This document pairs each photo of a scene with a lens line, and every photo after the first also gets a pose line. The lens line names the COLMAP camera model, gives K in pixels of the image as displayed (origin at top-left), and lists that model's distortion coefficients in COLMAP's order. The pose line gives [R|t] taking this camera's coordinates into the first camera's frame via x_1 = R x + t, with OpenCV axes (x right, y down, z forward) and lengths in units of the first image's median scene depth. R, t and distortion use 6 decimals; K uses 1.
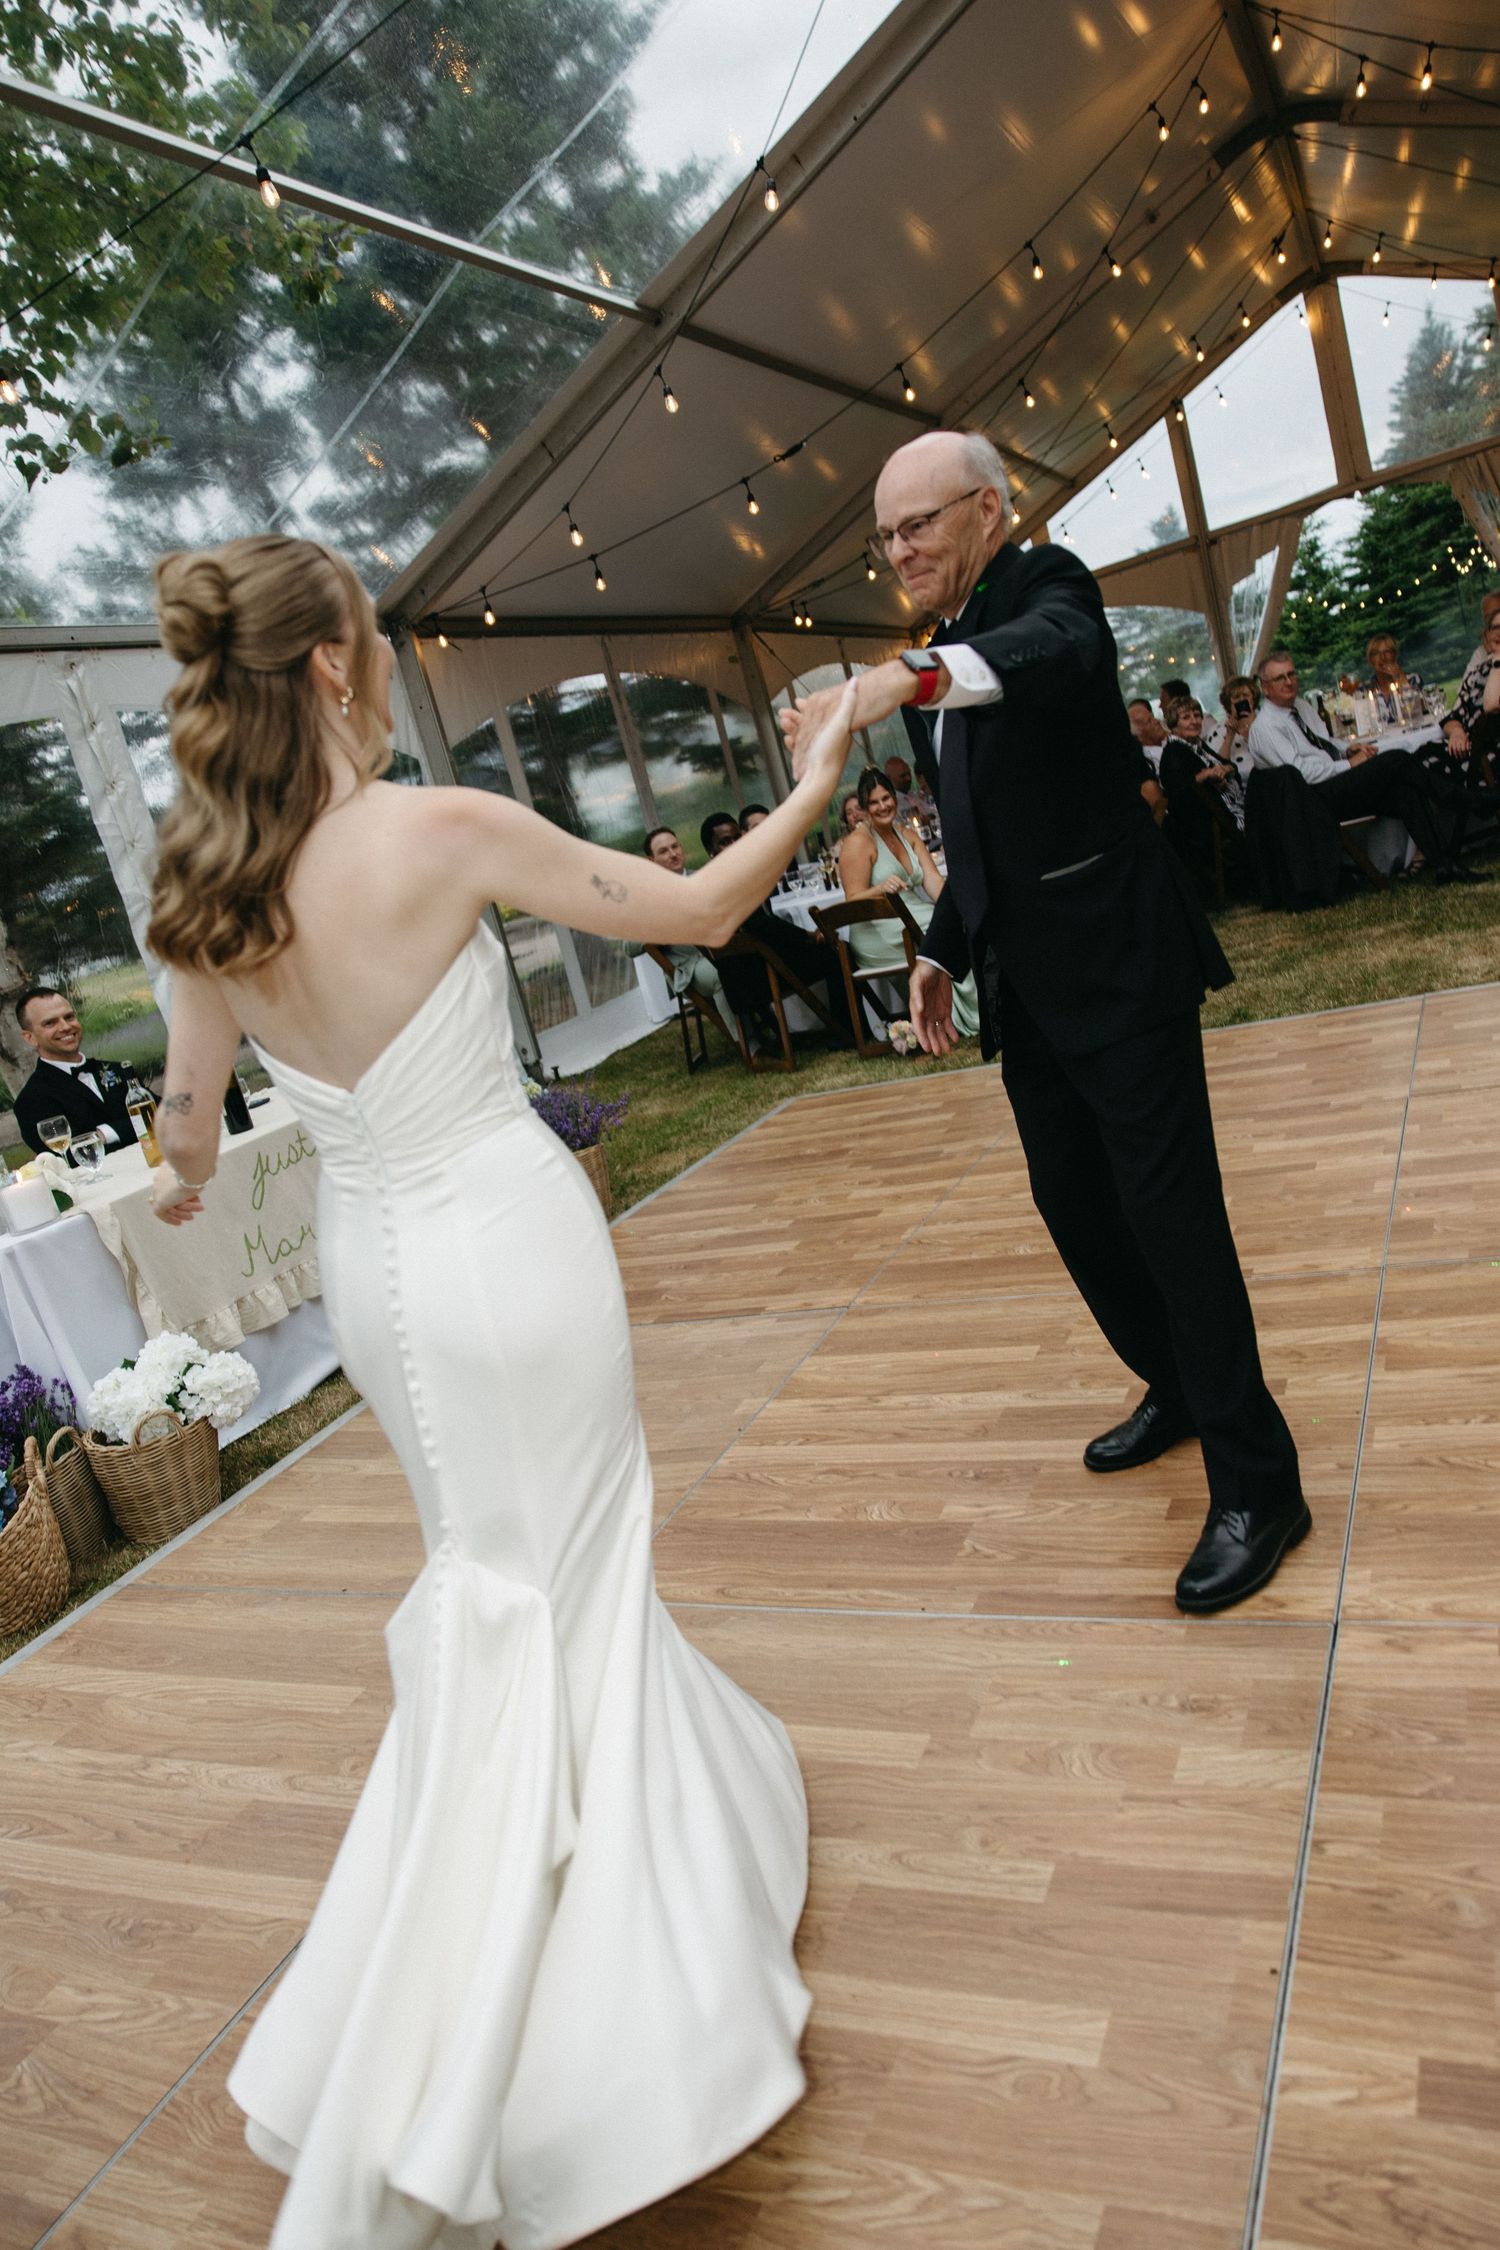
lens RADIAL K [[1530.5, 0, 751.4], [0, 1530.5, 1131.6], [0, 0, 1]] dist [-0.006986, 0.000168]
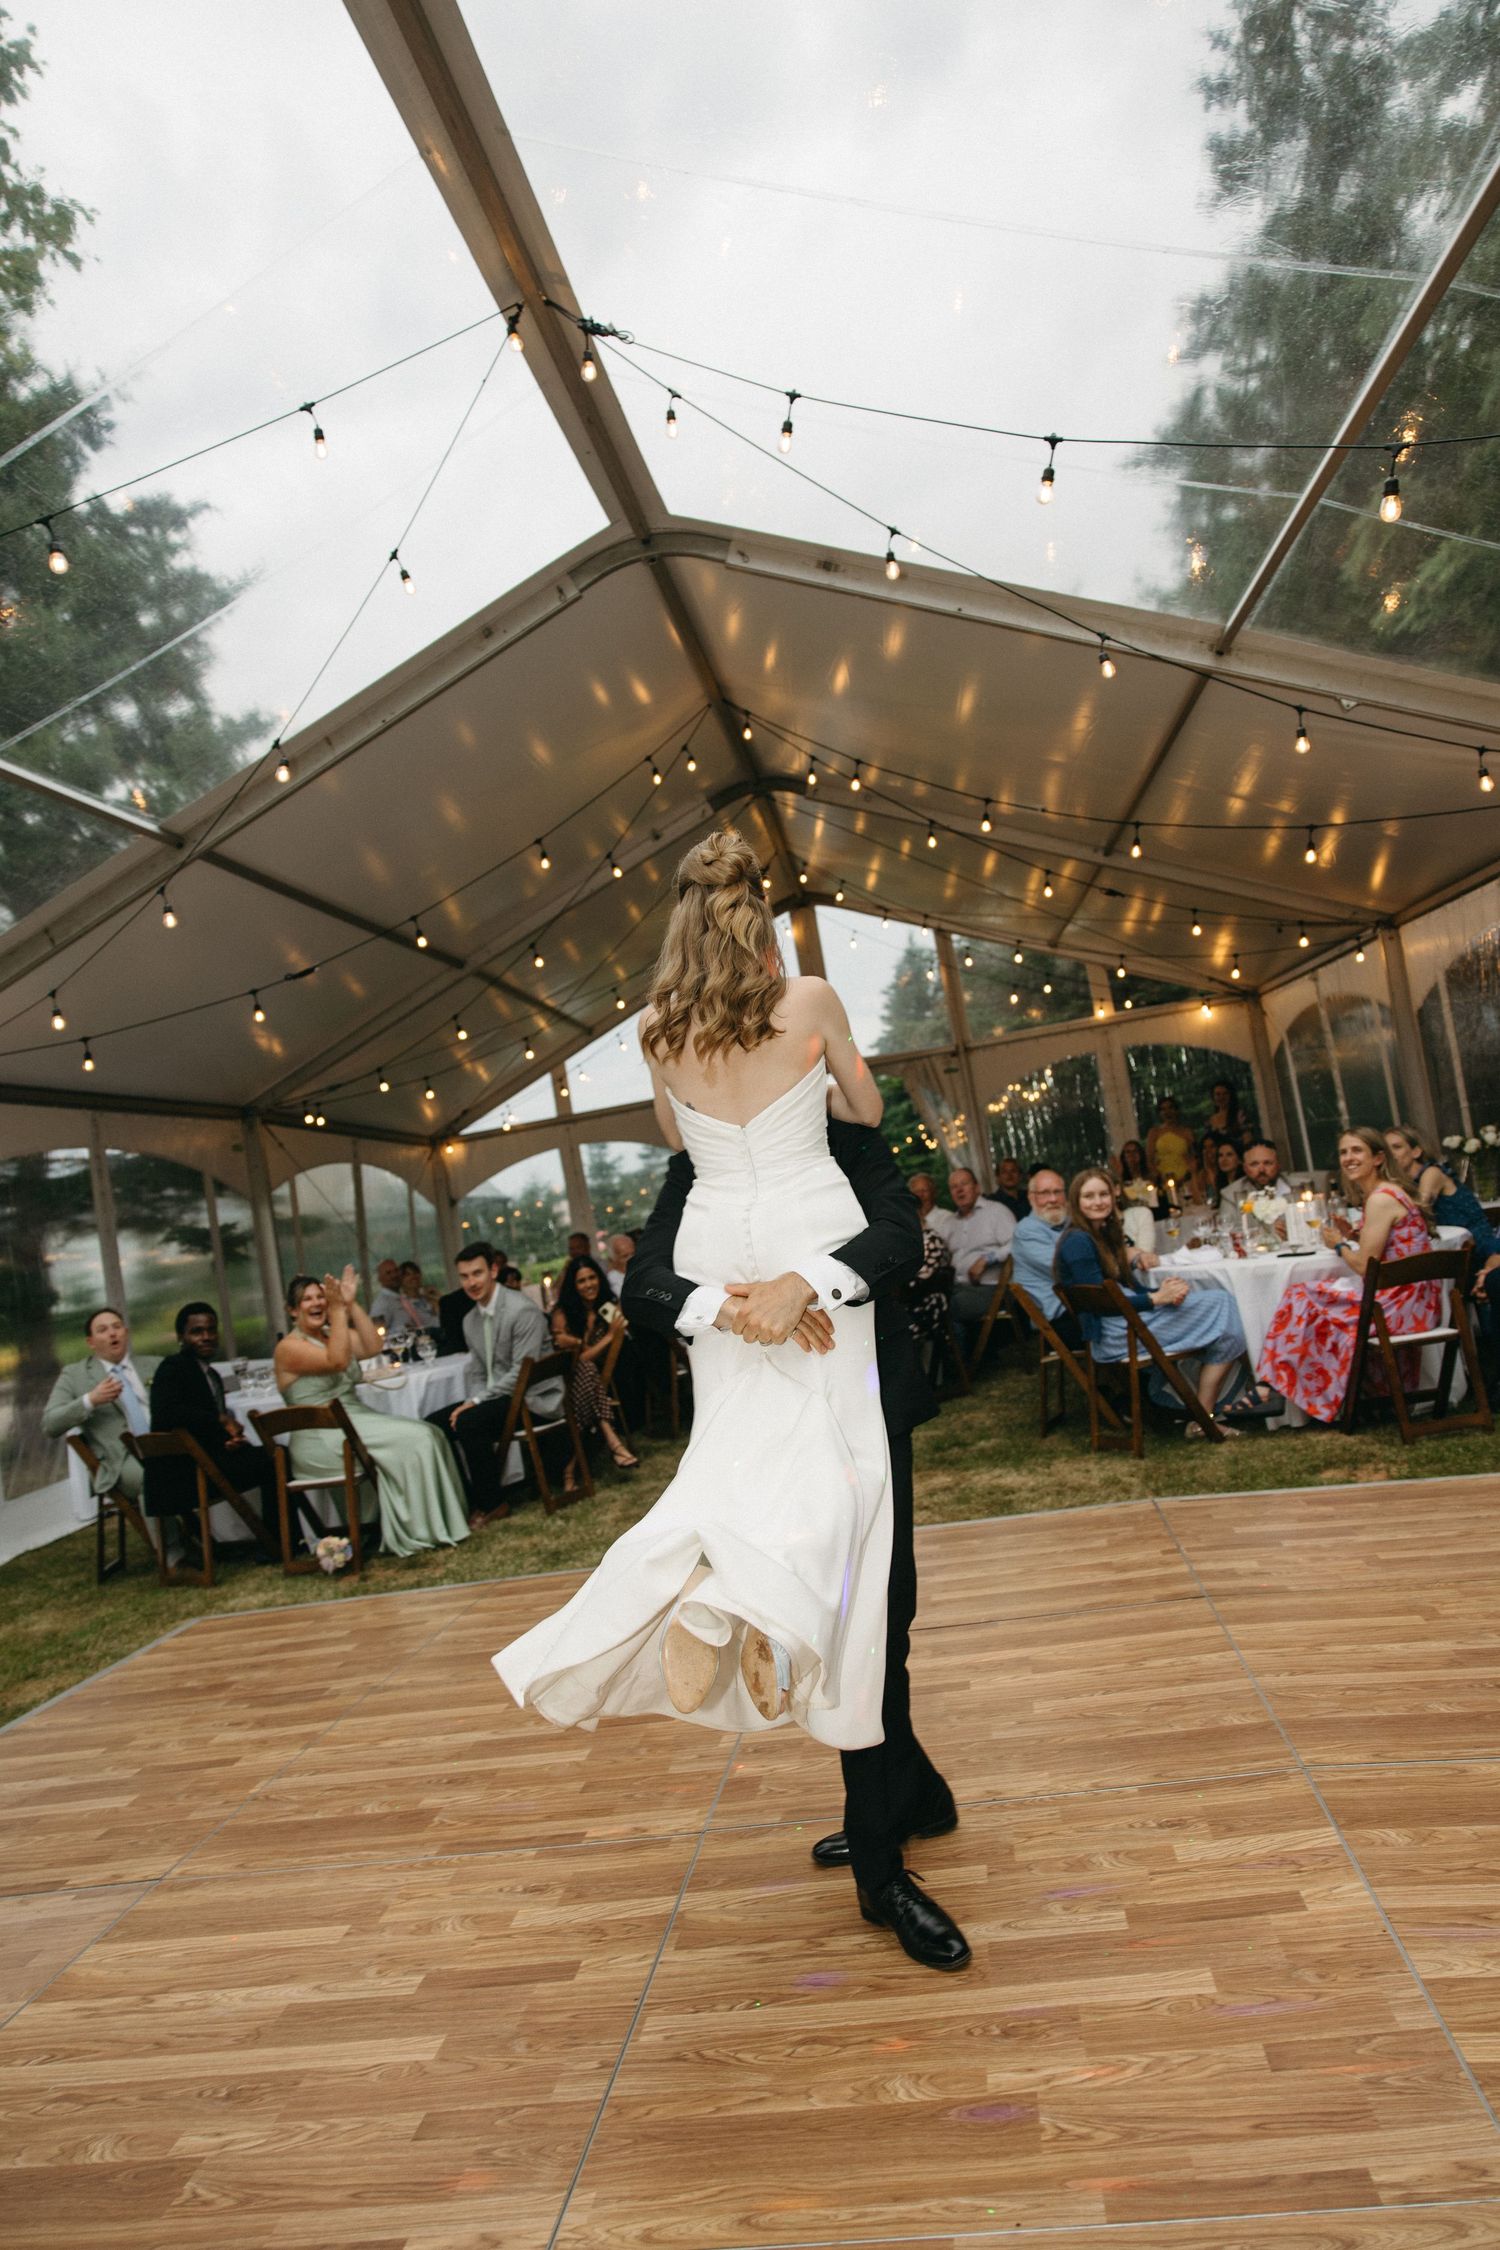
lens RADIAL K [[1528.0, 0, 764.7], [0, 1528.0, 1110.7], [0, 0, 1]] dist [-0.004716, 0.002352]
pose [[0.947734, 0.128536, 0.292026, 0.046751], [-0.024389, 0.941771, -0.335369, -0.010835], [-0.318129, 0.310719, 0.895683, -0.032178]]
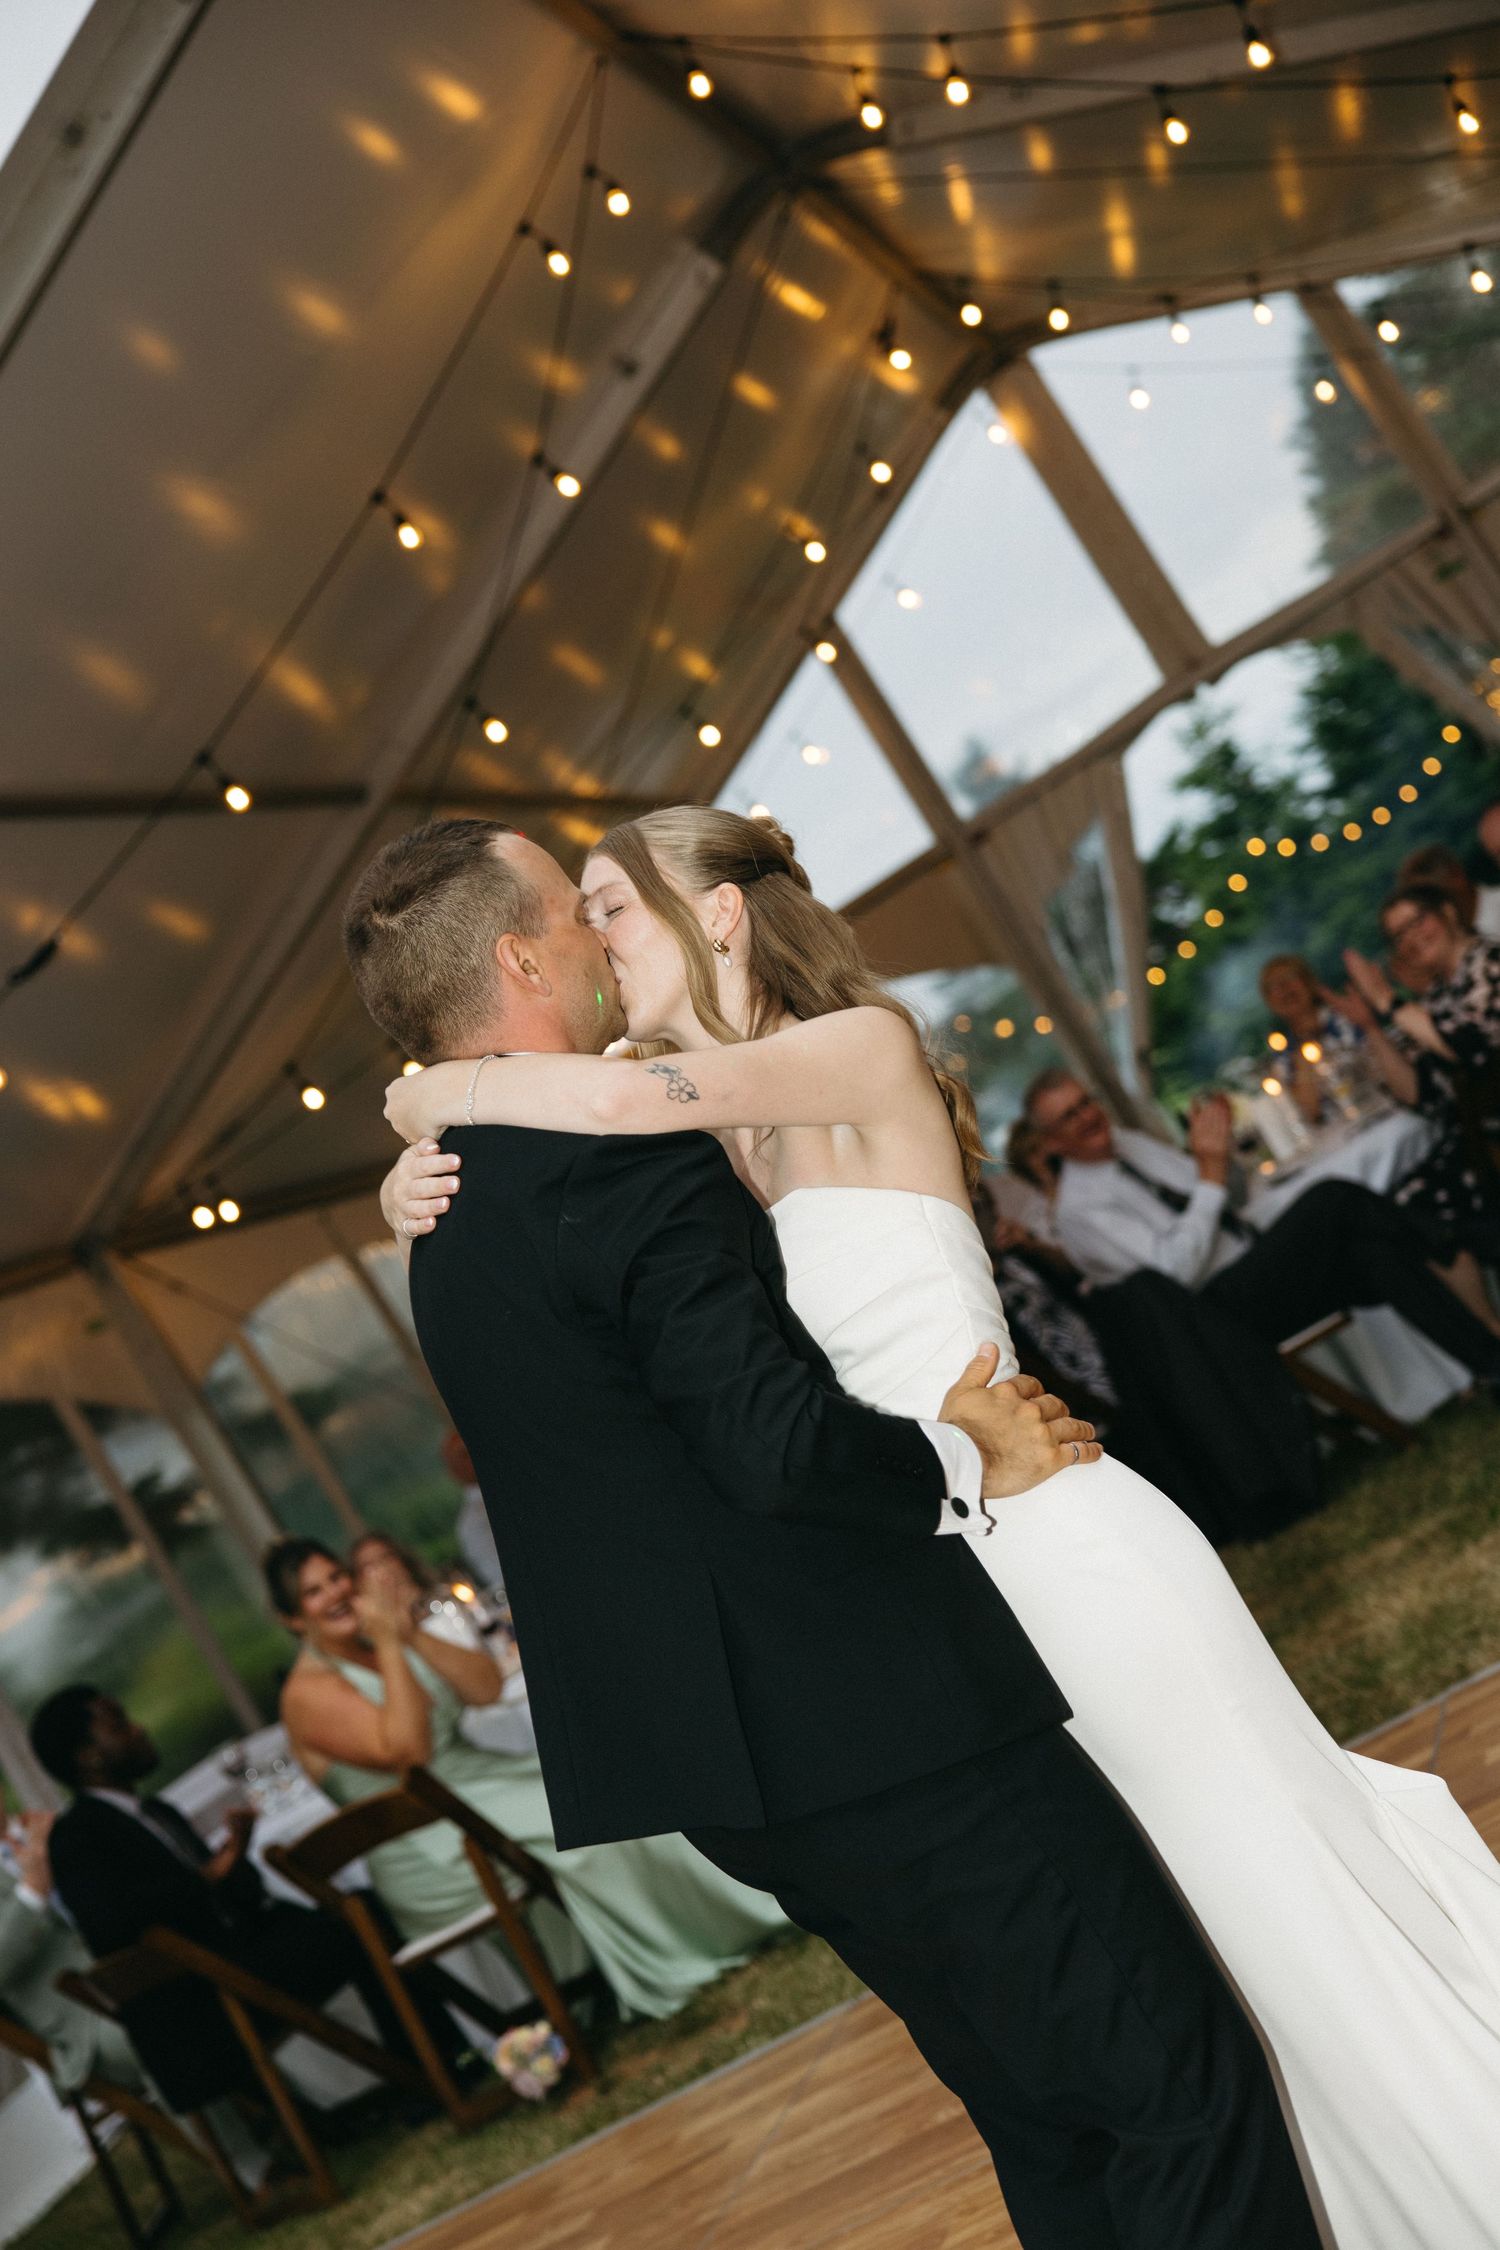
lens RADIAL K [[3286.5, 0, 709.1], [0, 3286.5, 1128.9], [0, 0, 1]] dist [0.030758, -0.009142]
pose [[0.952188, -0.270137, 0.142706, 0.096425], [0.301021, 0.909357, -0.287153, -0.018572], [-0.052200, 0.316381, 0.947195, -0.040788]]
